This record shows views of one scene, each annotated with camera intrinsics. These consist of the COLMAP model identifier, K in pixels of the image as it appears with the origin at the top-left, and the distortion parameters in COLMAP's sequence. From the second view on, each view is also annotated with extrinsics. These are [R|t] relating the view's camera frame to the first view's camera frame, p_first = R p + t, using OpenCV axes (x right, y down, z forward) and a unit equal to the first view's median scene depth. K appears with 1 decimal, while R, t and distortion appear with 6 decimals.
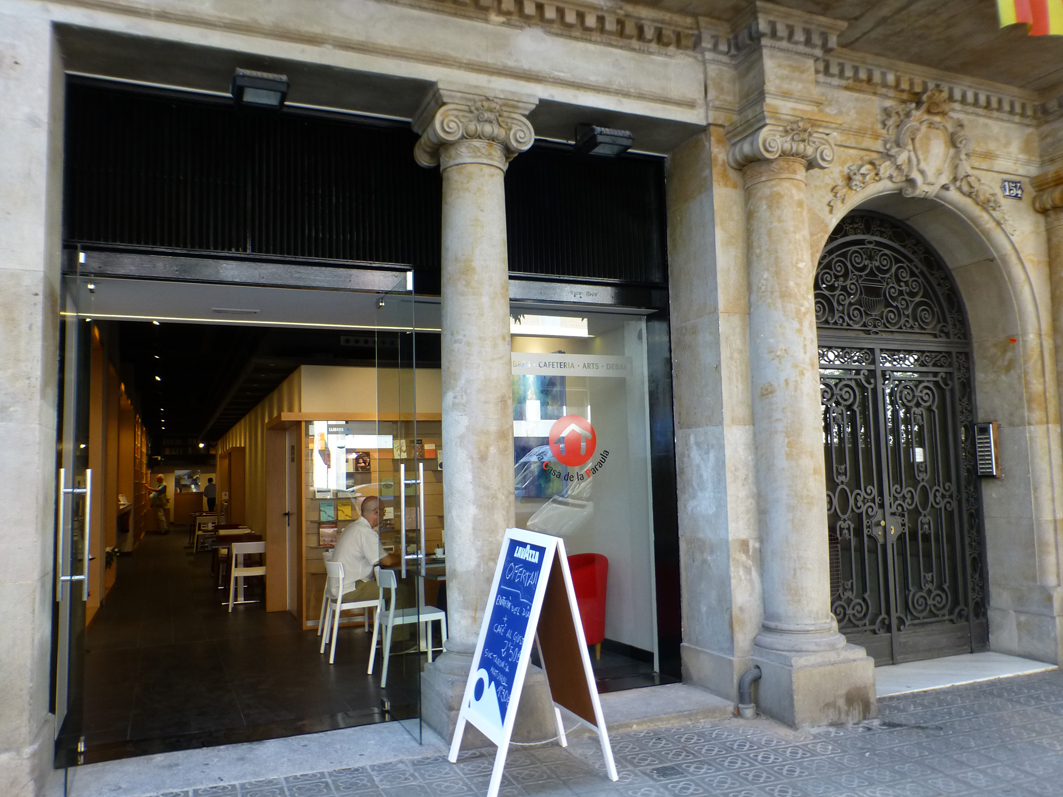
lens RADIAL K [[851.7, 0, 529.7], [0, 851.7, 398.7], [0, 0, 1]] dist [0.001533, 0.001929]
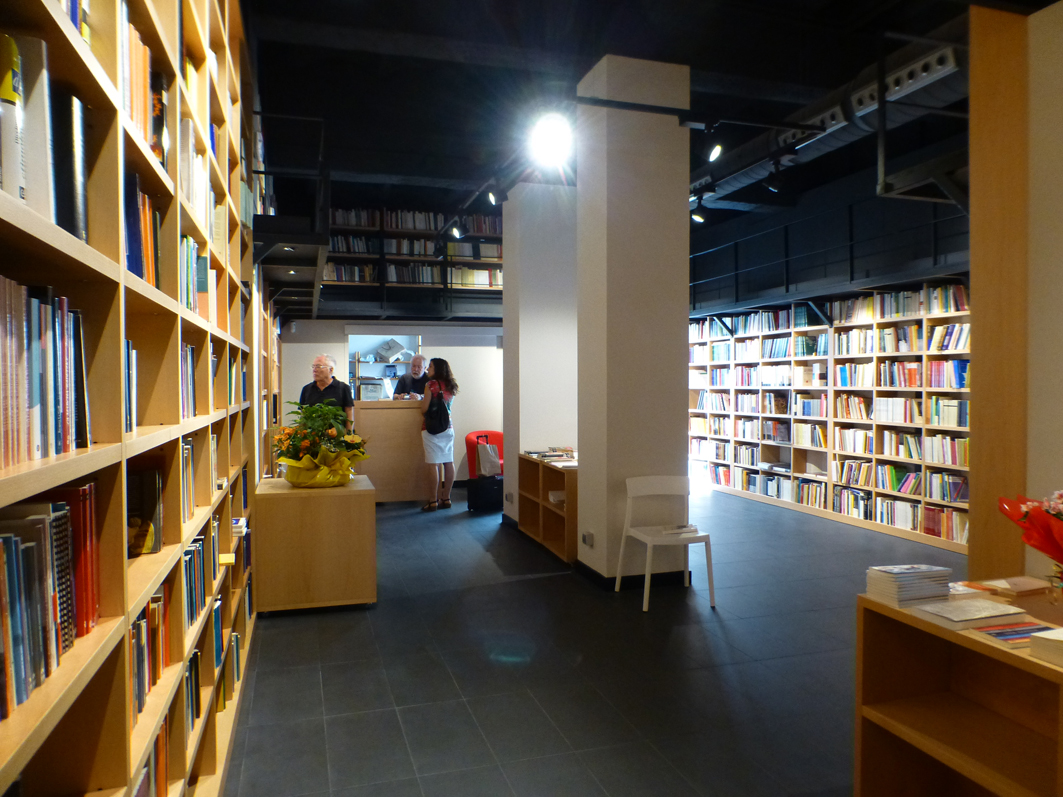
lens RADIAL K [[758.4, 0, 530.5], [0, 758.4, 398.2], [0, 0, 1]] dist [-0.016549, 0.004221]
pose [[0.994451, 0.025392, -0.102092, -0.632566], [-0.014160, 0.993911, 0.109272, 0.152676], [0.104245, -0.107220, 0.988755, 1.428016]]
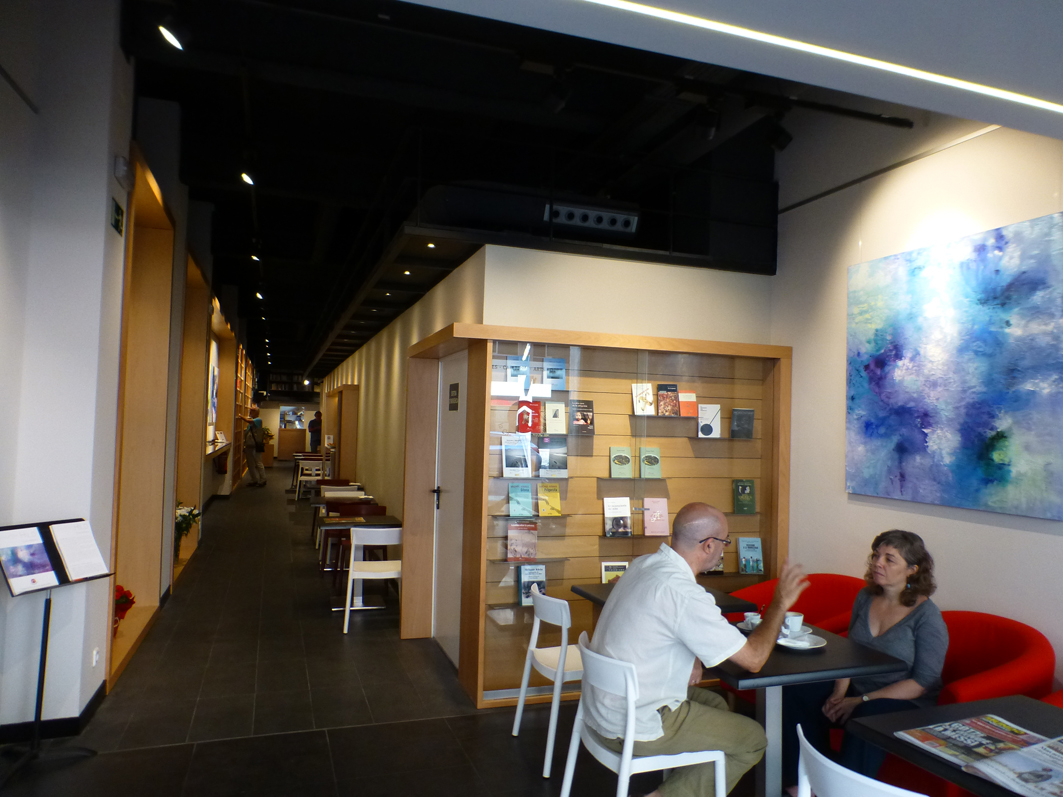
lens RADIAL K [[758.4, 0, 533.2], [0, 758.4, 403.3], [0, 0, 1]] dist [-0.016549, 0.004221]
pose [[0.995863, 0.052550, -0.074130, -0.102699], [-0.047835, 0.996803, 0.064001, 0.017850], [0.077257, -0.060190, 0.995193, 0.260673]]
